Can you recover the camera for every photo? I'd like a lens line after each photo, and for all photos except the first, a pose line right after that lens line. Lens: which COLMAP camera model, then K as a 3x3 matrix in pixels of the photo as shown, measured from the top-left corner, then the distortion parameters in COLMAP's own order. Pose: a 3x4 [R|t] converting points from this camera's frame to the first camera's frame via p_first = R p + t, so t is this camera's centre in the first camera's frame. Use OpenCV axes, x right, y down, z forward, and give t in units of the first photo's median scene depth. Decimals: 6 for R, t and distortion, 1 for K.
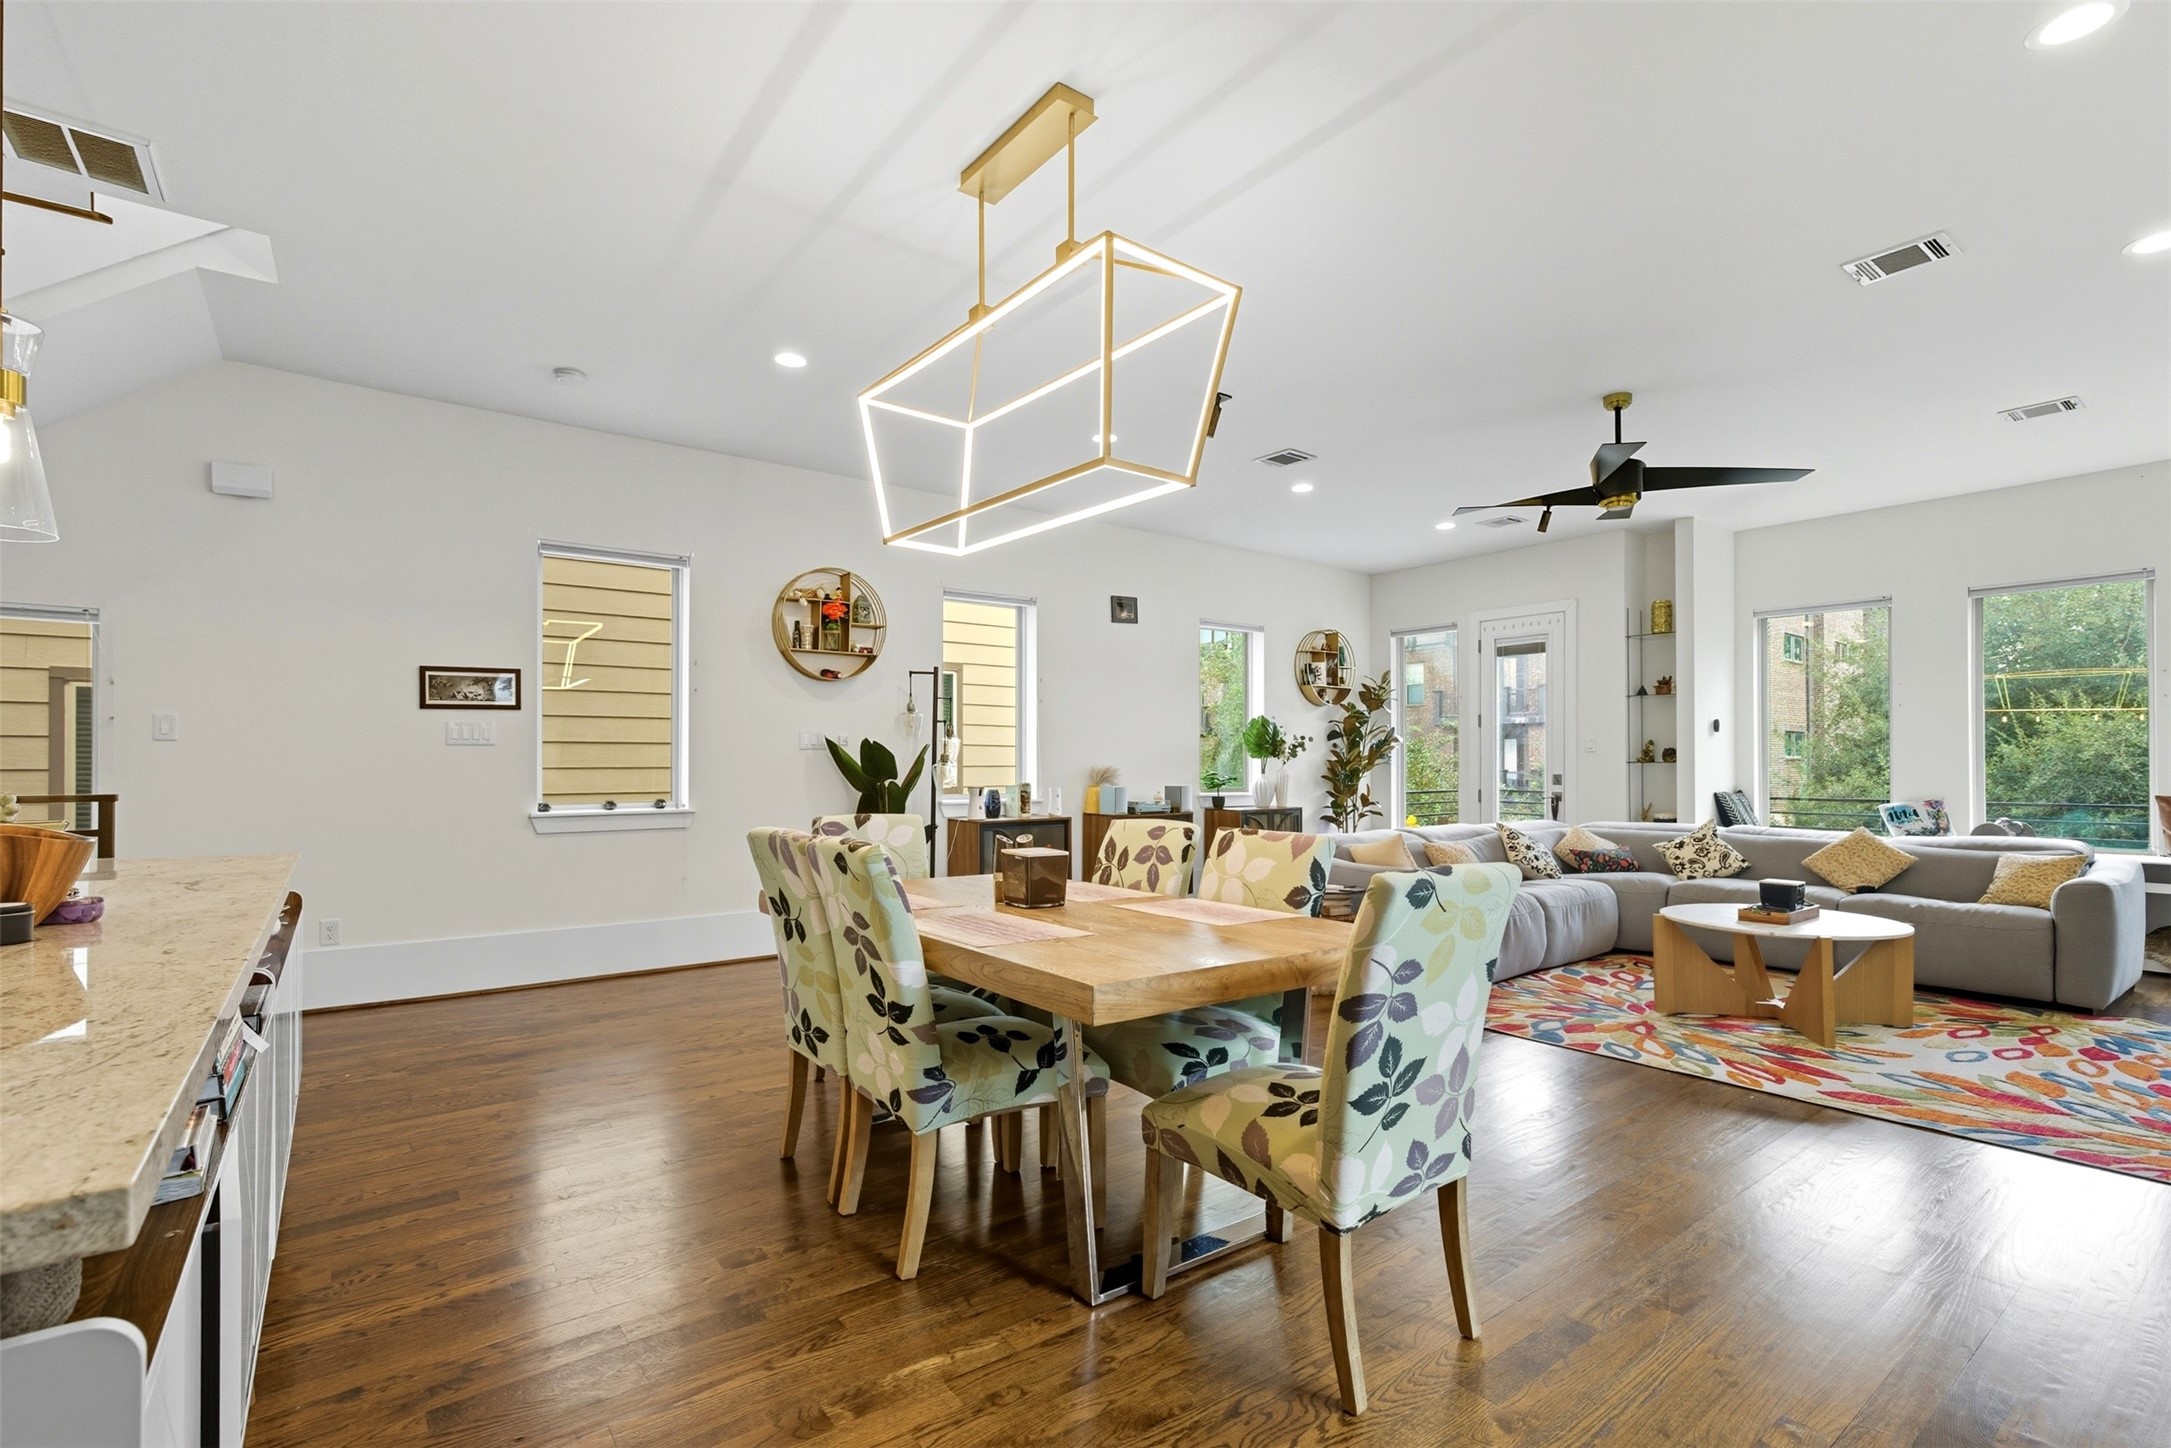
lens RADIAL K [[999.3, 0, 1096.1], [0, 999.3, 755.2], [0, 0, 1]] dist [0.000839, 0.000631]
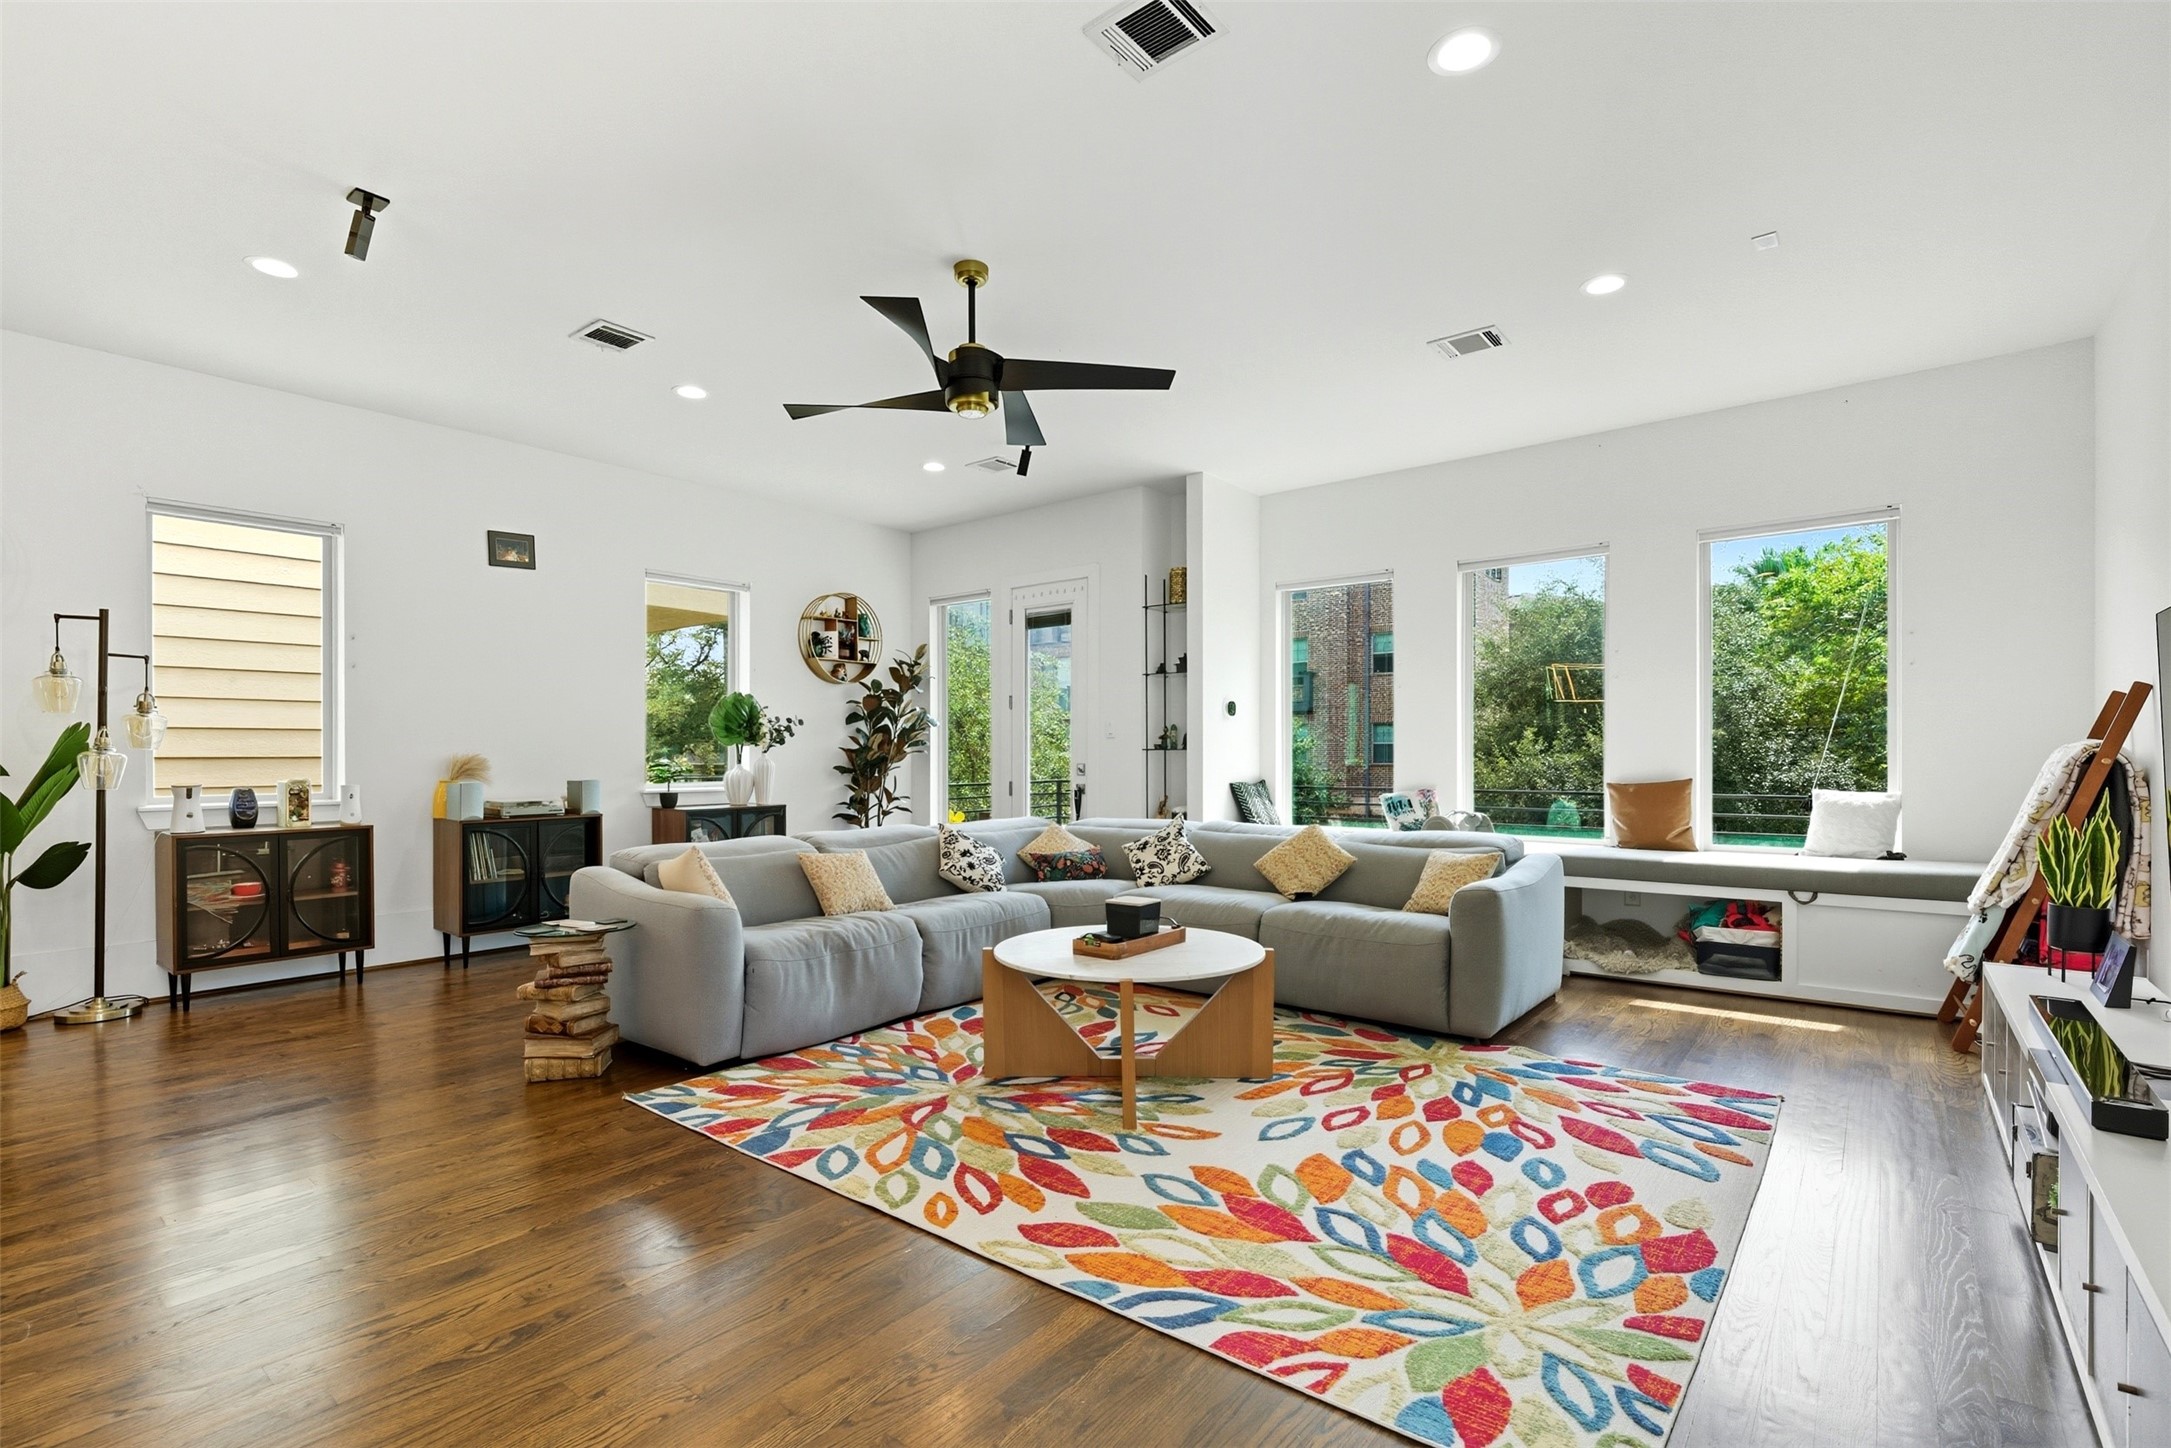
lens RADIAL K [[999.3, 0, 1100.2], [0, 999.3, 756.9], [0, 0, 1]] dist [0.000839, 0.000631]
pose [[0.971040, -0.002958, 0.238898, 0.329649], [0.000302, 0.999938, 0.011151, 0.004723], [-0.238916, -0.010756, 0.970981, 0.176407]]
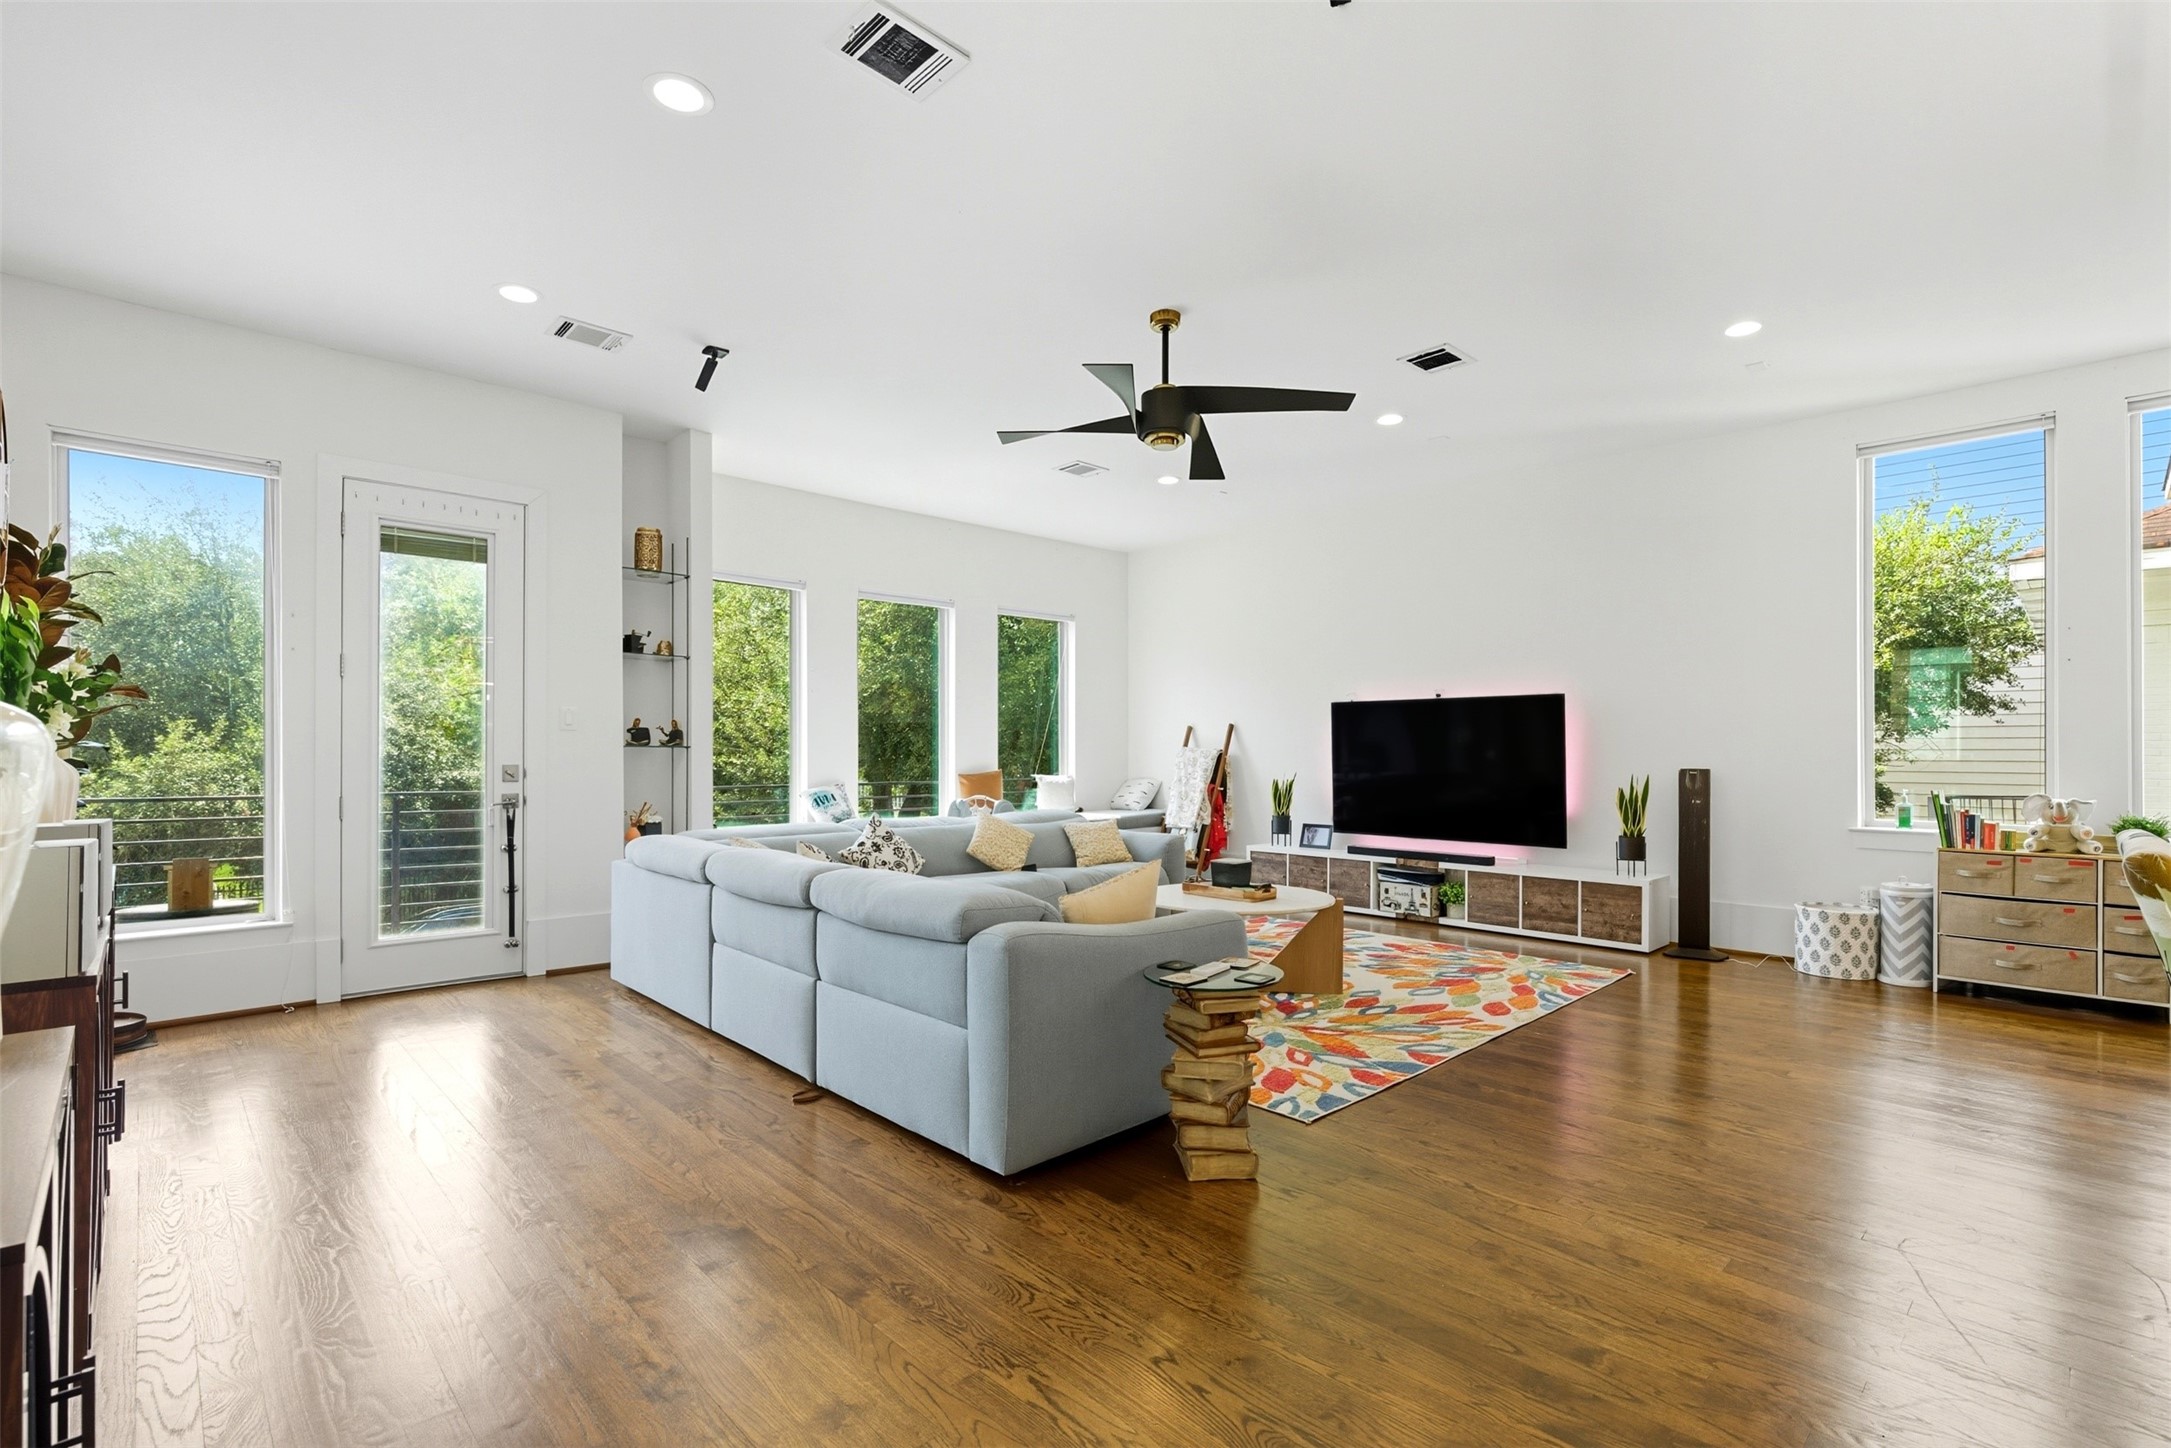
lens RADIAL K [[999.3, 0, 1092.2], [0, 999.3, 745.2], [0, 0, 1]] dist [0.000839, 0.000631]
pose [[-0.112935, 0.006221, 0.993583, -0.237749], [-0.009567, 0.999927, -0.007348, 0.010130], [-0.993556, -0.010335, -0.112868, 0.875342]]
